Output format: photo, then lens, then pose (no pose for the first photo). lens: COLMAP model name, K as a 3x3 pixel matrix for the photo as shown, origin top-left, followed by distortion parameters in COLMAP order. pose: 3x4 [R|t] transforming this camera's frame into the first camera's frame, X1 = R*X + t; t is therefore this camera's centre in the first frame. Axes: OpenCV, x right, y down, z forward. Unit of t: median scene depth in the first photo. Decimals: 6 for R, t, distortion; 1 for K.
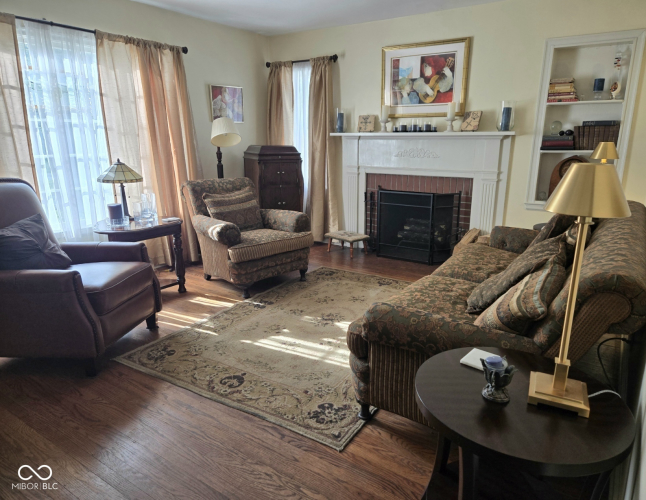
lens RADIAL K [[441.3, 0, 322.5], [0, 441.3, 253.4], [0, 0, 1]] dist [-0.002545, -0.006247]
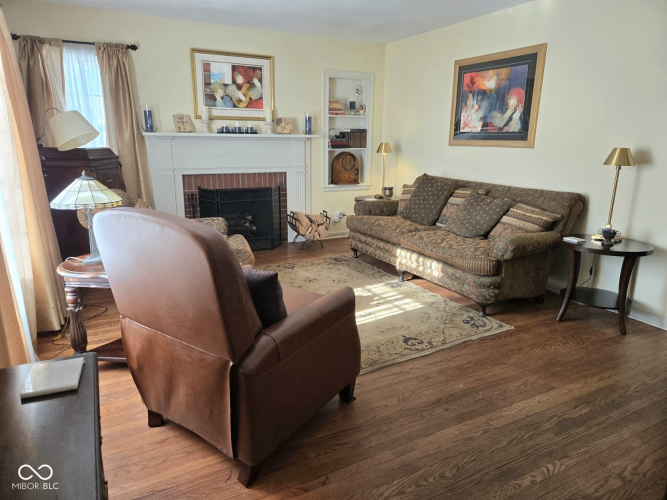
lens RADIAL K [[443.8, 0, 332.8], [0, 443.8, 248.2], [0, 0, 1]] dist [0.004504, -0.029511]
pose [[0.480331, -0.202613, 0.853364, -0.702560], [0.211366, 0.971018, 0.111576, -0.075936], [-0.851238, 0.126779, 0.509236, 0.290432]]
